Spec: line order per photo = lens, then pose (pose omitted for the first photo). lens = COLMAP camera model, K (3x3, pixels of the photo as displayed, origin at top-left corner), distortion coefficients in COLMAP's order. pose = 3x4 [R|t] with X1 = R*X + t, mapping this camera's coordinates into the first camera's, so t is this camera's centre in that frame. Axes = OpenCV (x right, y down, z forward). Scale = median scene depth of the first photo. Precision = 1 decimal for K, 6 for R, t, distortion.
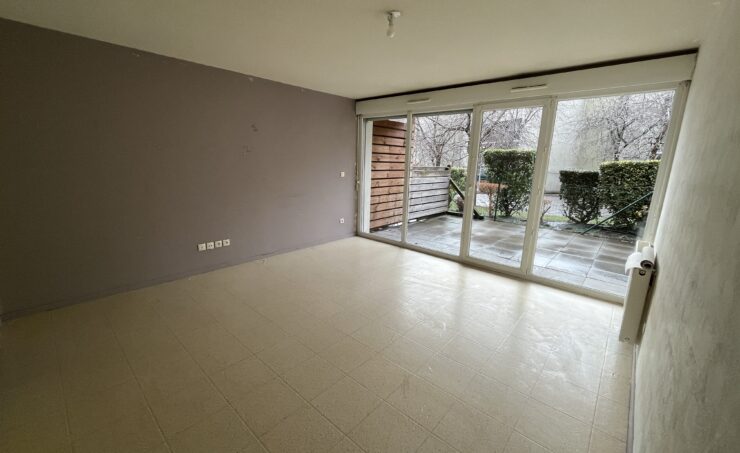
lens RADIAL K [[299.4, 0, 369.9], [0, 299.4, 223.8], [0, 0, 1]] dist [-0.000482, -0.000539]
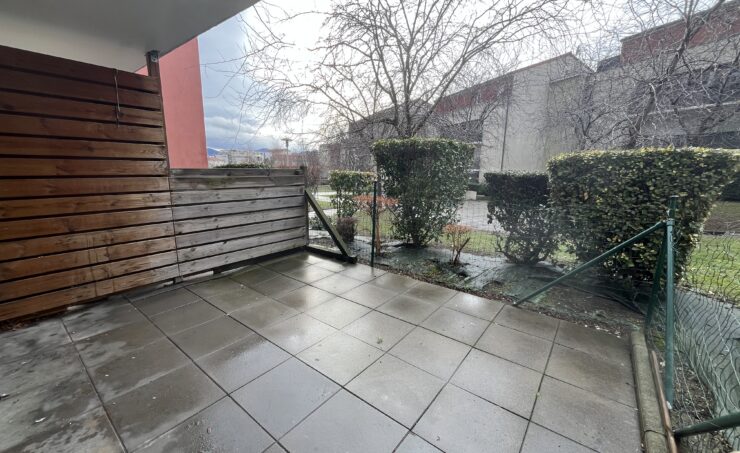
lens RADIAL K [[299.4, 0, 367.1], [0, 299.4, 225.6], [0, 0, 1]] dist [-0.000482, -0.000539]
pose [[0.997904, -0.022518, 0.060668, 0.411930], [0.023345, 0.999644, -0.012950, -0.084143], [-0.060354, 0.014339, 0.998074, 0.493577]]
